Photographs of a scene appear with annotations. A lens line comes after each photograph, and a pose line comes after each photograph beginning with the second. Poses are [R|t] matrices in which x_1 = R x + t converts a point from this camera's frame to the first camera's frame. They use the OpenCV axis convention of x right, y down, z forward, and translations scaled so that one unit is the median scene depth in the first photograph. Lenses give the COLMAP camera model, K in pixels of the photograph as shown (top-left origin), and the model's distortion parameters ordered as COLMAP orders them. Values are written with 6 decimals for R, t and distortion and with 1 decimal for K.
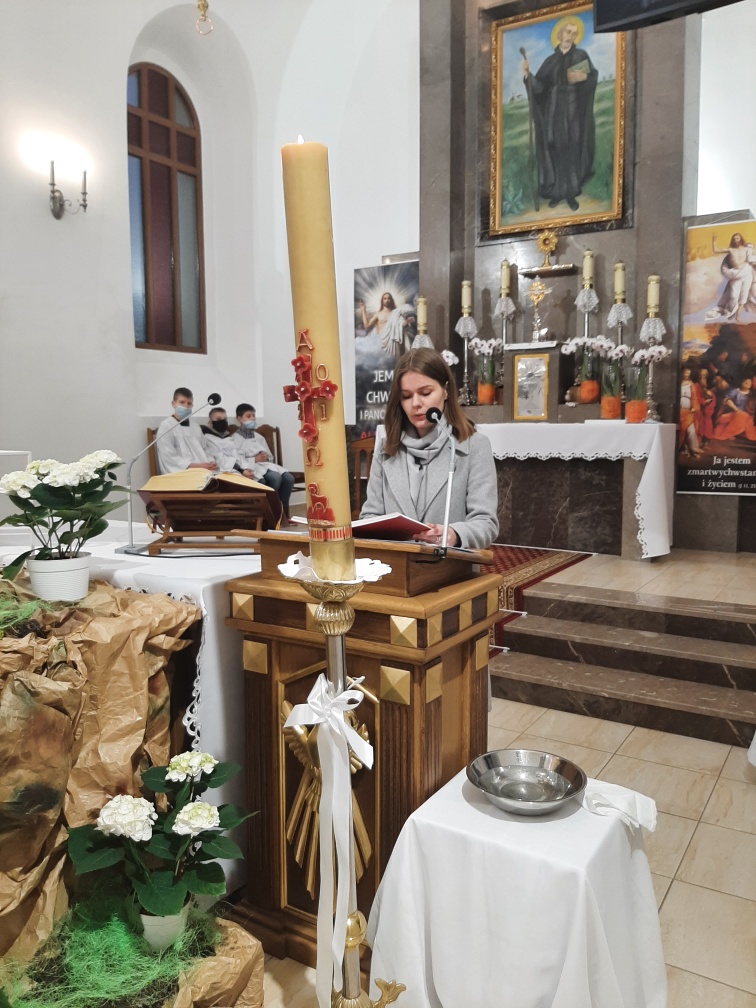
lens RADIAL K [[783.0, 0, 386.8], [0, 783.0, 500.1], [0, 0, 1]] dist [0.051656, -0.125158]
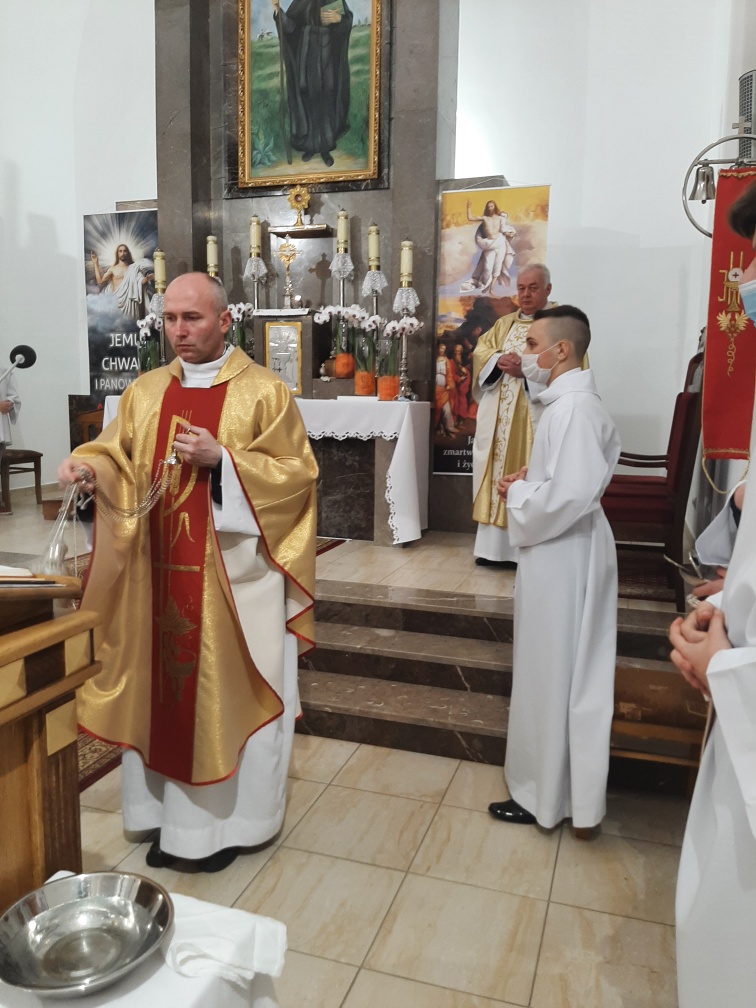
lens RADIAL K [[776.2, 0, 380.6], [0, 776.2, 496.4], [0, 0, 1]] dist [0.096046, -0.194010]
pose [[0.971847, -0.011804, 0.235318, 0.085763], [0.005543, 0.999613, 0.027248, -0.008213], [-0.235548, -0.025176, 0.971536, 0.096706]]
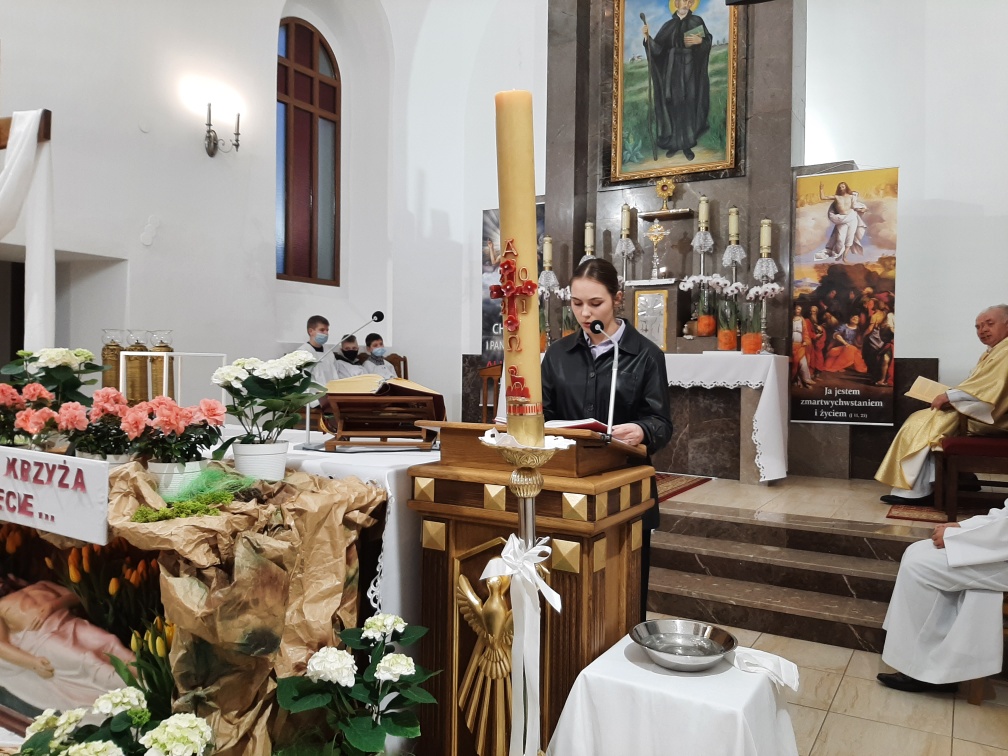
lens RADIAL K [[779.5, 0, 506.0], [0, 779.5, 368.2], [0, 0, 1]] dist [0.077203, -0.178561]
pose [[0.999727, 0.015992, 0.017055, -0.032105], [-0.014325, 0.995494, -0.093736, 0.023970], [-0.018478, 0.093466, 0.995451, -0.046901]]
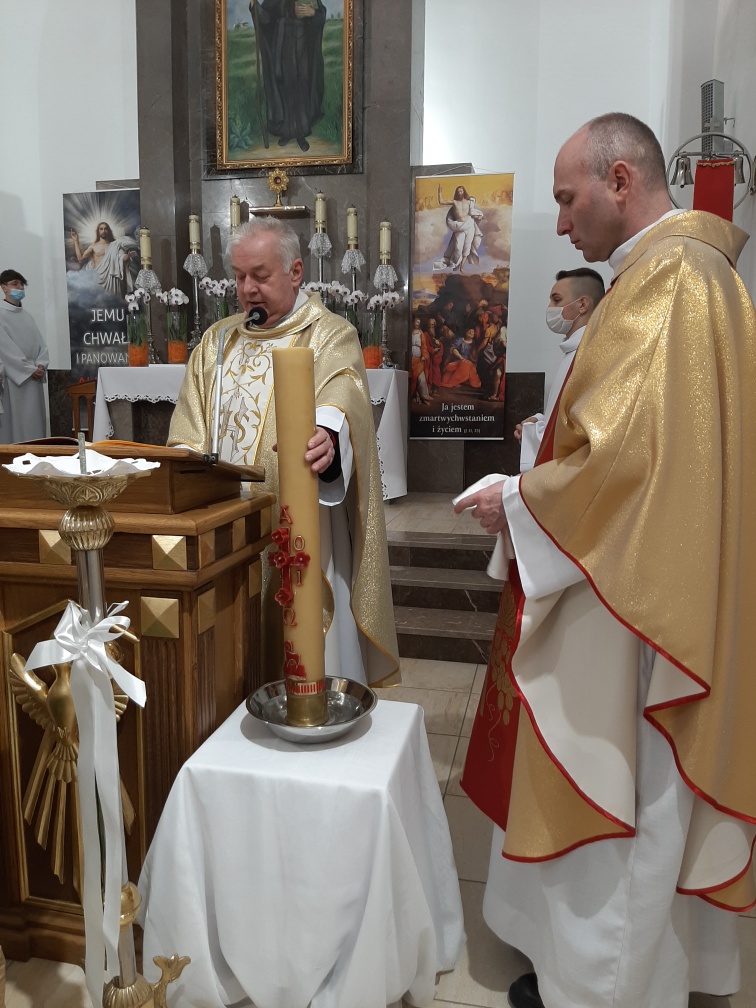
lens RADIAL K [[776.2, 0, 380.6], [0, 776.2, 496.4], [0, 0, 1]] dist [0.096046, -0.194010]
pose [[0.942476, -0.035337, 0.332400, -0.013254], [0.022778, 0.998874, 0.041604, 0.024513], [-0.333496, -0.031640, 0.942221, 0.041253]]
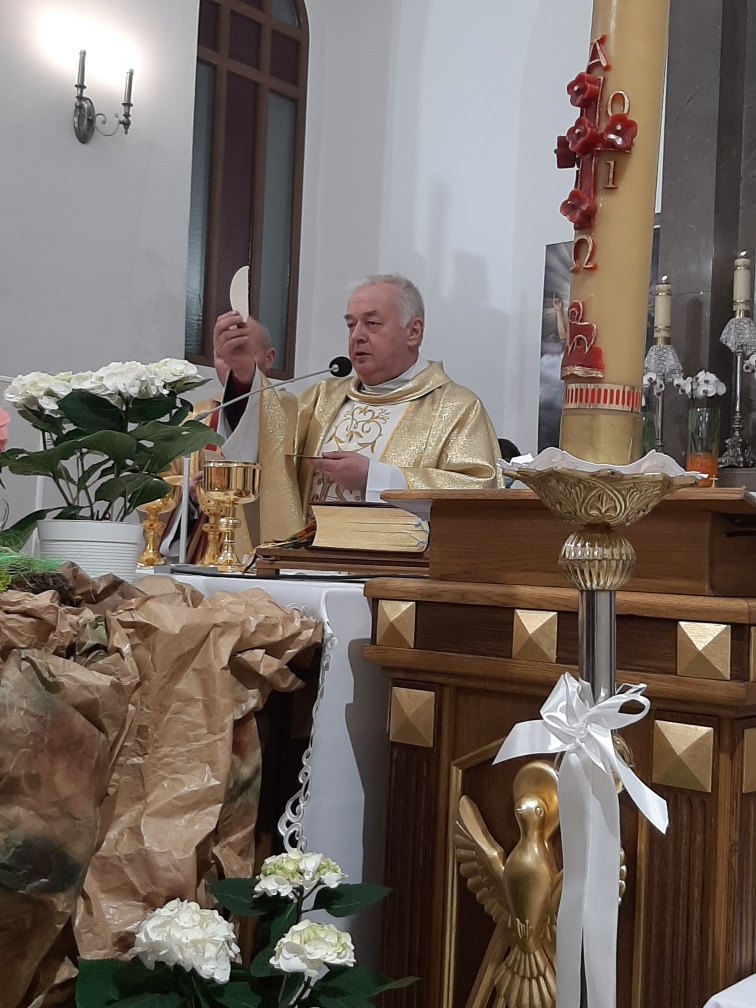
lens RADIAL K [[1329.2, 0, 388.4], [0, 1329.2, 505.3], [0, 0, 1]] dist [0.157837, -0.490002]
pose [[0.990516, 0.042094, -0.130792, -0.024435], [-0.060578, 0.988193, -0.140728, 0.067430], [0.123324, 0.147316, 0.981371, 0.016895]]
